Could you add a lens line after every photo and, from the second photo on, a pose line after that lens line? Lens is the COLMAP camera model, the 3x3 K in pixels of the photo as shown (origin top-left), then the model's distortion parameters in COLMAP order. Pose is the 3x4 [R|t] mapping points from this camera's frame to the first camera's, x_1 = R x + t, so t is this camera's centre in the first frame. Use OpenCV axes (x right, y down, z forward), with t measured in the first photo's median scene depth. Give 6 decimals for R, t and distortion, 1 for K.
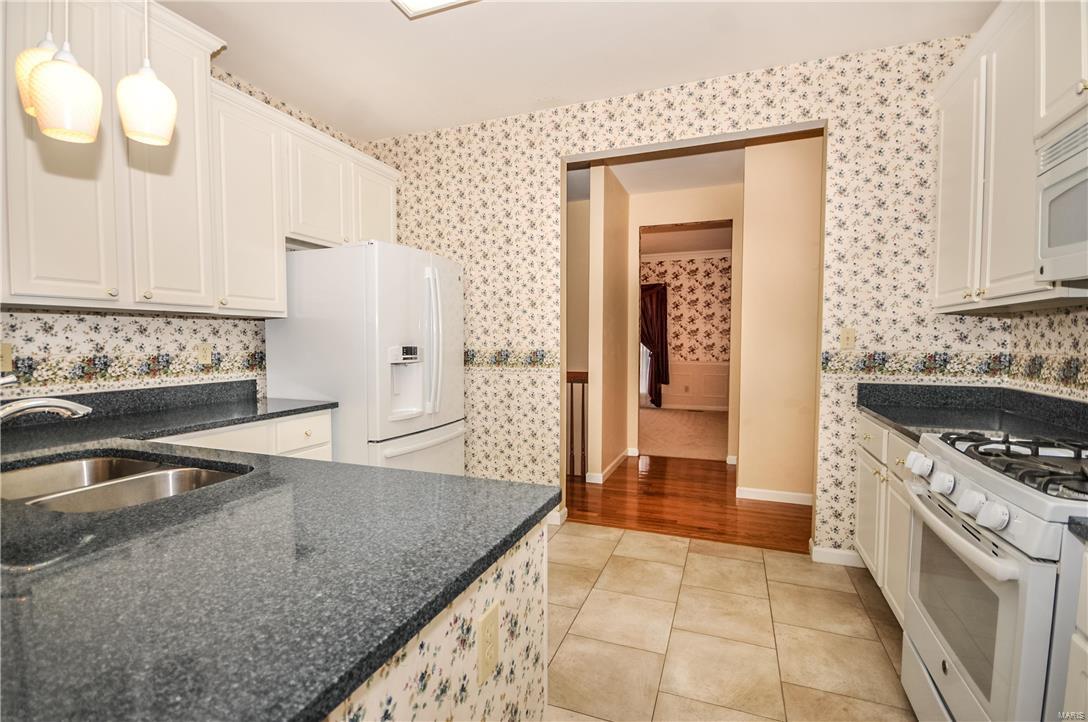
lens RADIAL K [[478.5, 0, 544.0], [0, 478.5, 361.0], [0, 0, 1]] dist [0.014041, -0.018937]
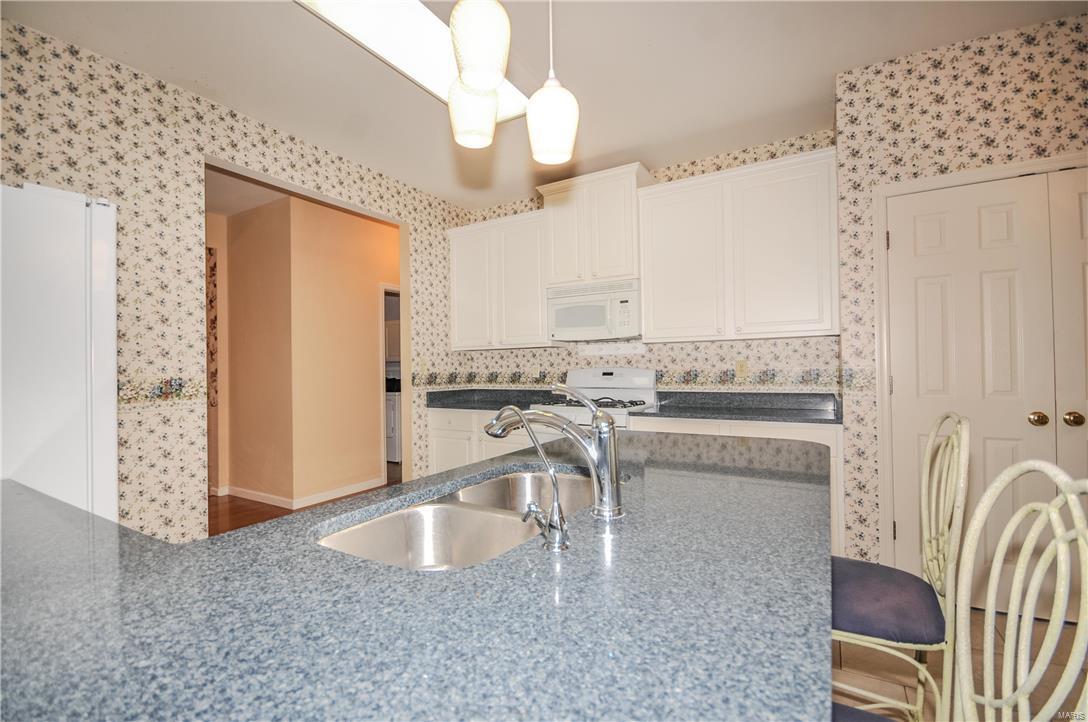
lens RADIAL K [[473.1, 0, 544.0], [0, 473.1, 361.0], [0, 0, 1]] dist [-0.038856, 0.000138]
pose [[0.155818, 0.009083, 0.987744, -0.730865], [0.045802, 0.998816, -0.016410, -0.011974], [-0.986723, 0.047798, 0.155217, 0.305076]]
